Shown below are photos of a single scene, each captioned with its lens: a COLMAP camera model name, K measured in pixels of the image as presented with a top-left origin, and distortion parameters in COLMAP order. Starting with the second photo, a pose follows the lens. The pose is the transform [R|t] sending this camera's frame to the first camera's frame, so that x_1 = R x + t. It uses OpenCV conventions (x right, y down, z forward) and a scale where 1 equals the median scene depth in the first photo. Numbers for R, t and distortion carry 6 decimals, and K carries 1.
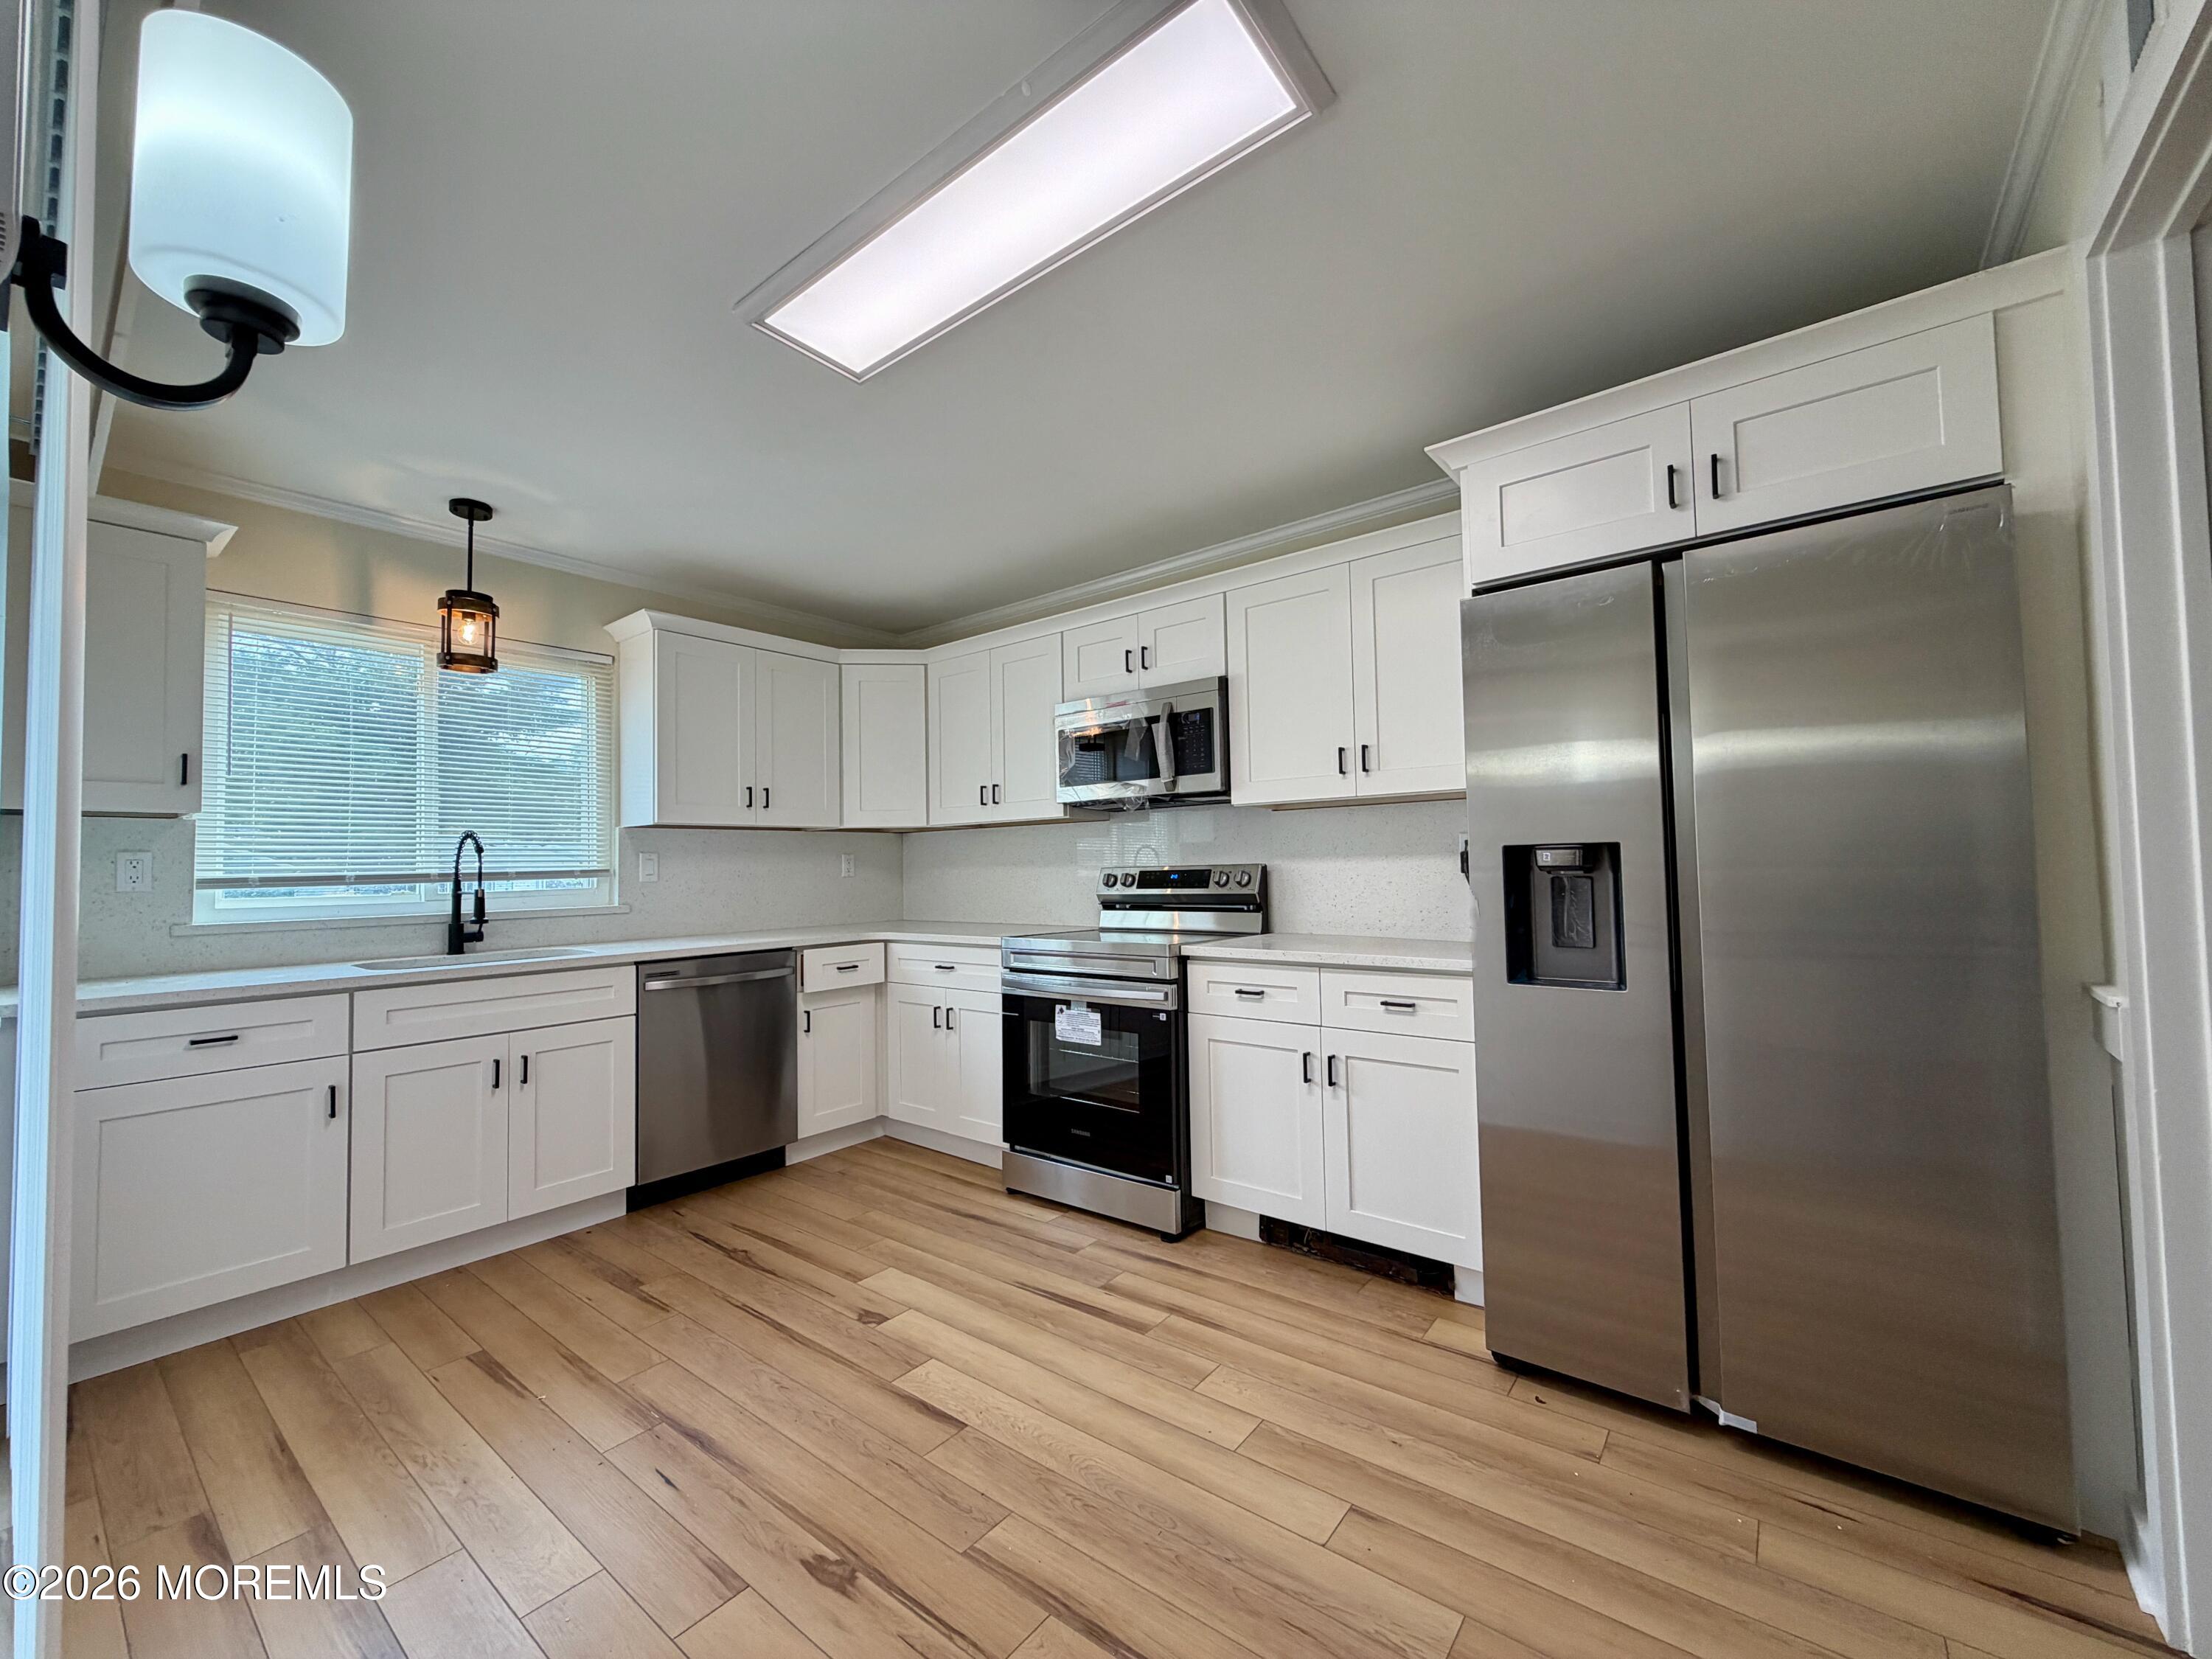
lens RADIAL K [[881.0, 0, 1095.0], [0, 881.0, 834.6], [0, 0, 1]] dist [0.001309, 0.000426]
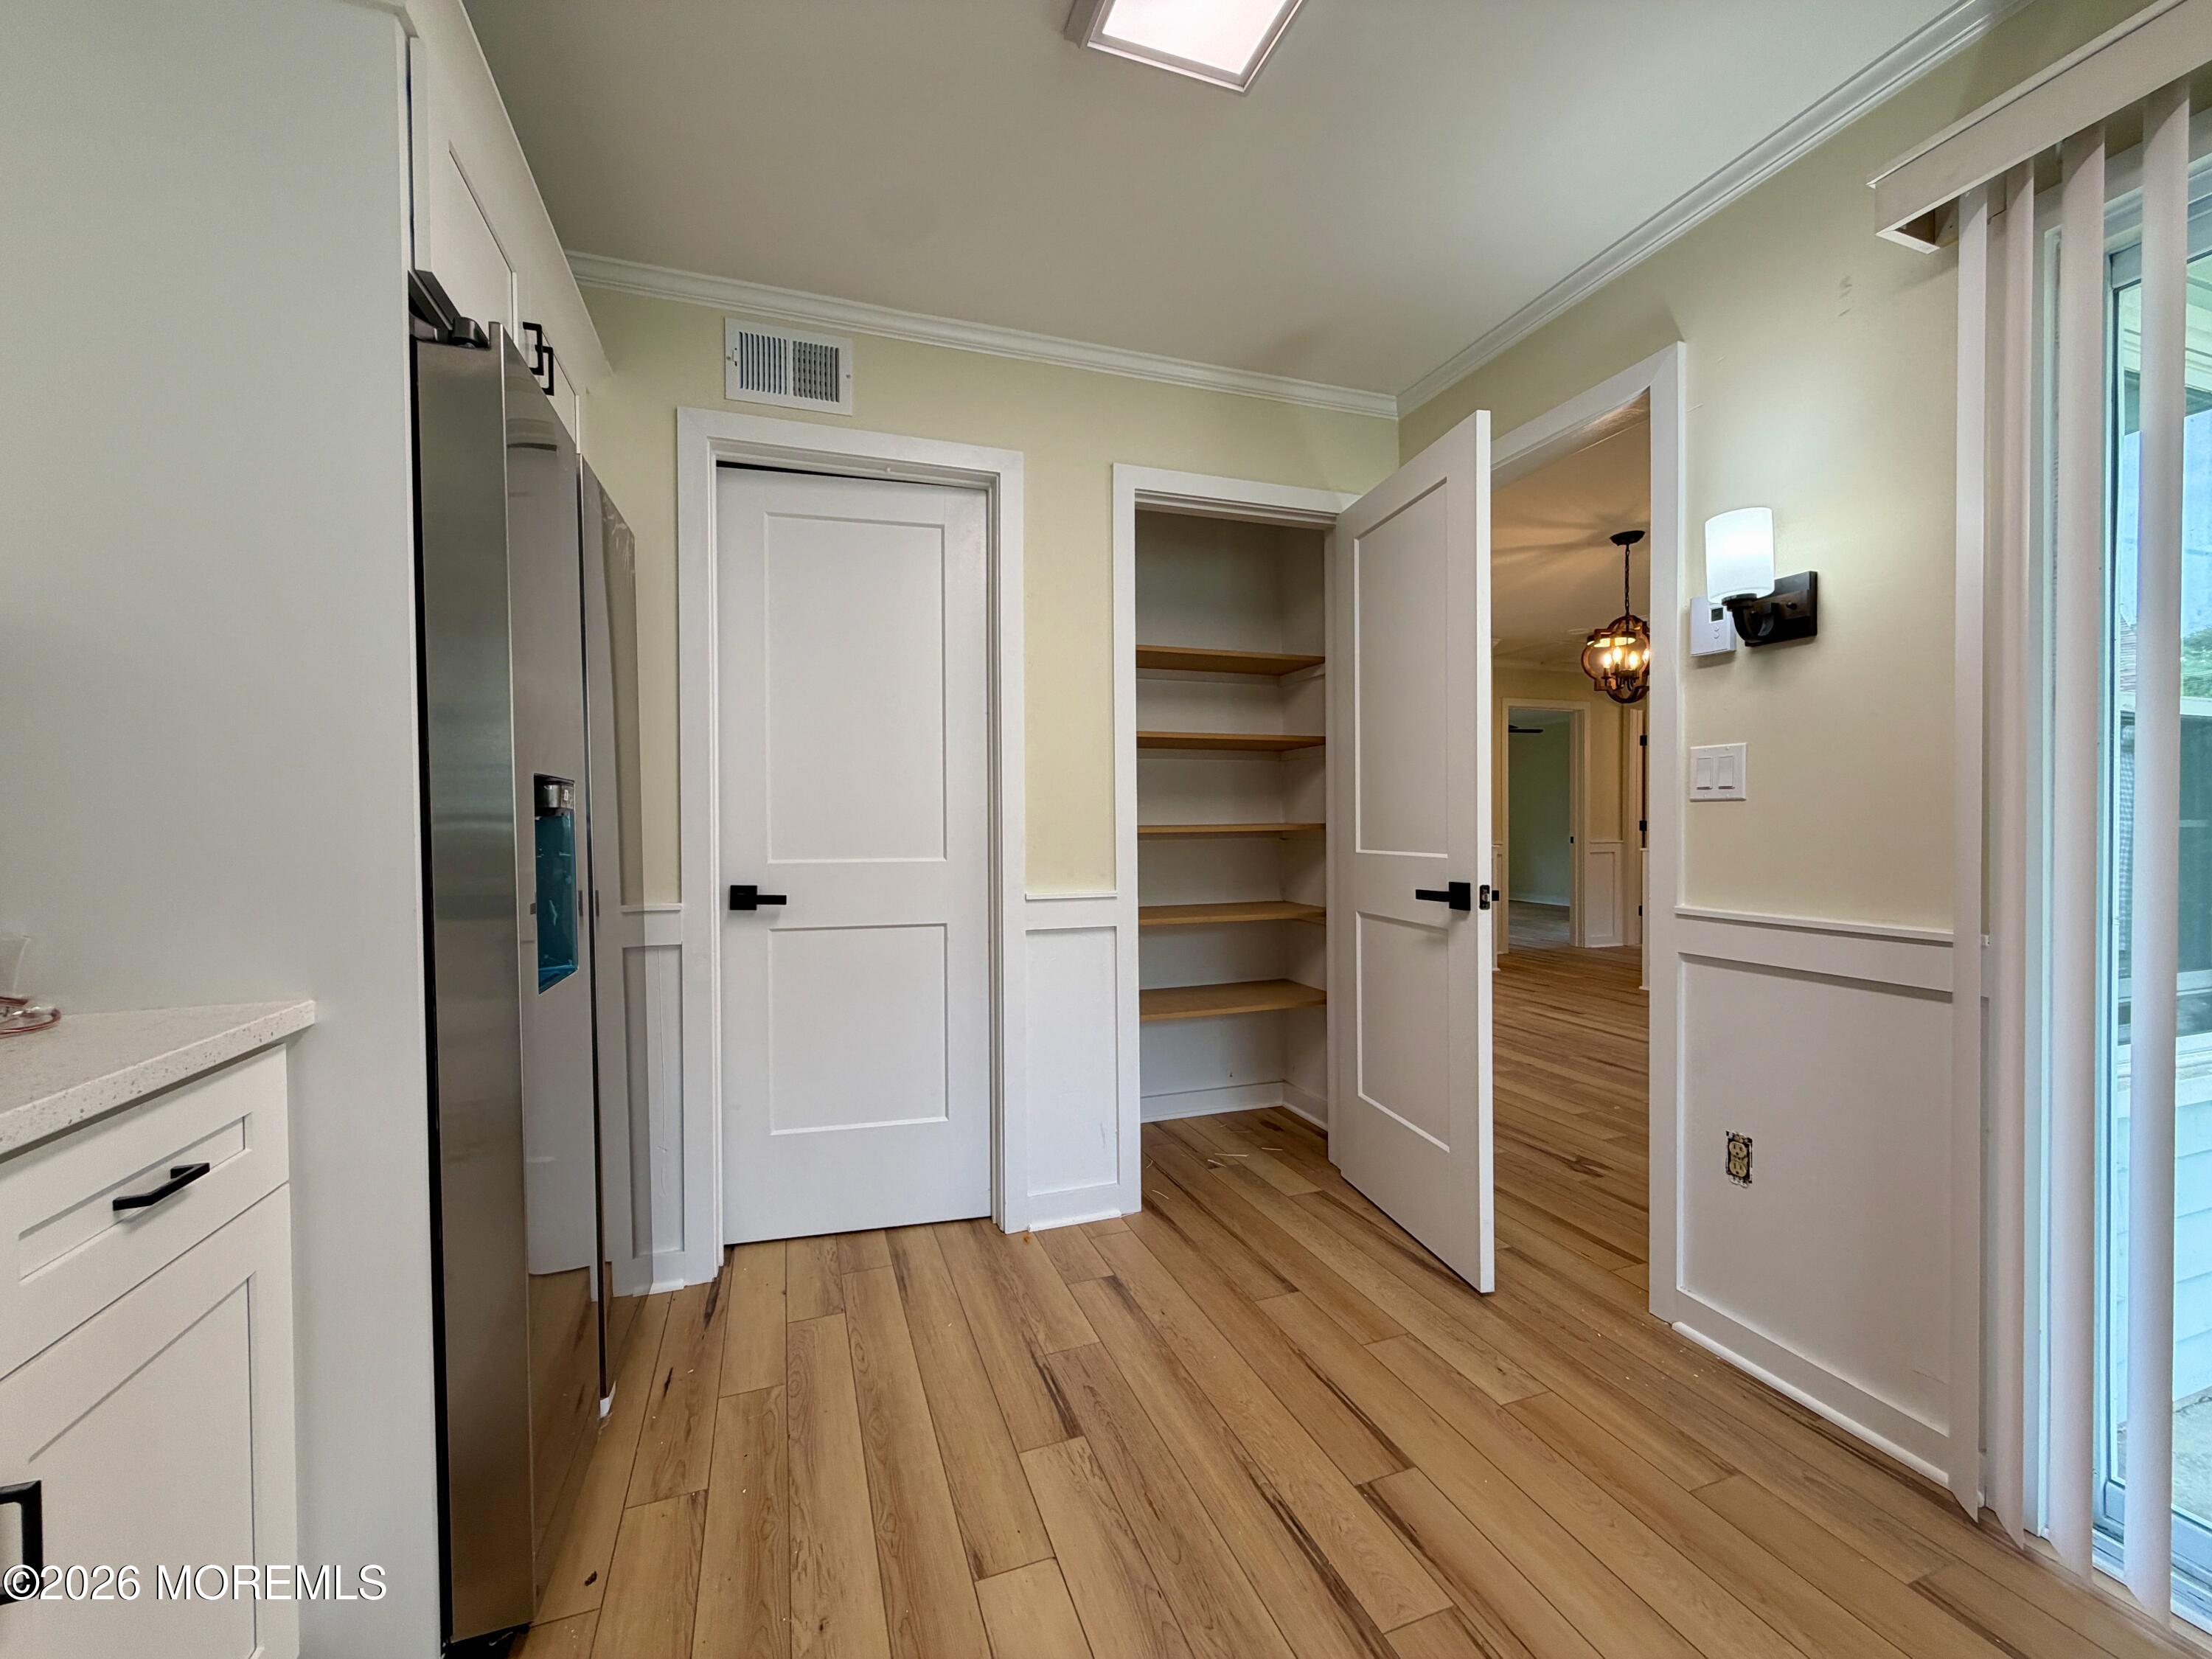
lens RADIAL K [[881.0, 0, 1095.0], [0, 881.0, 834.6], [0, 0, 1]] dist [0.001309, 0.000426]
pose [[-0.846660, 0.019101, 0.531791, -0.151398], [0.003348, 0.999527, -0.030572, 0.058044], [-0.532123, -0.024103, -0.846324, 1.001943]]
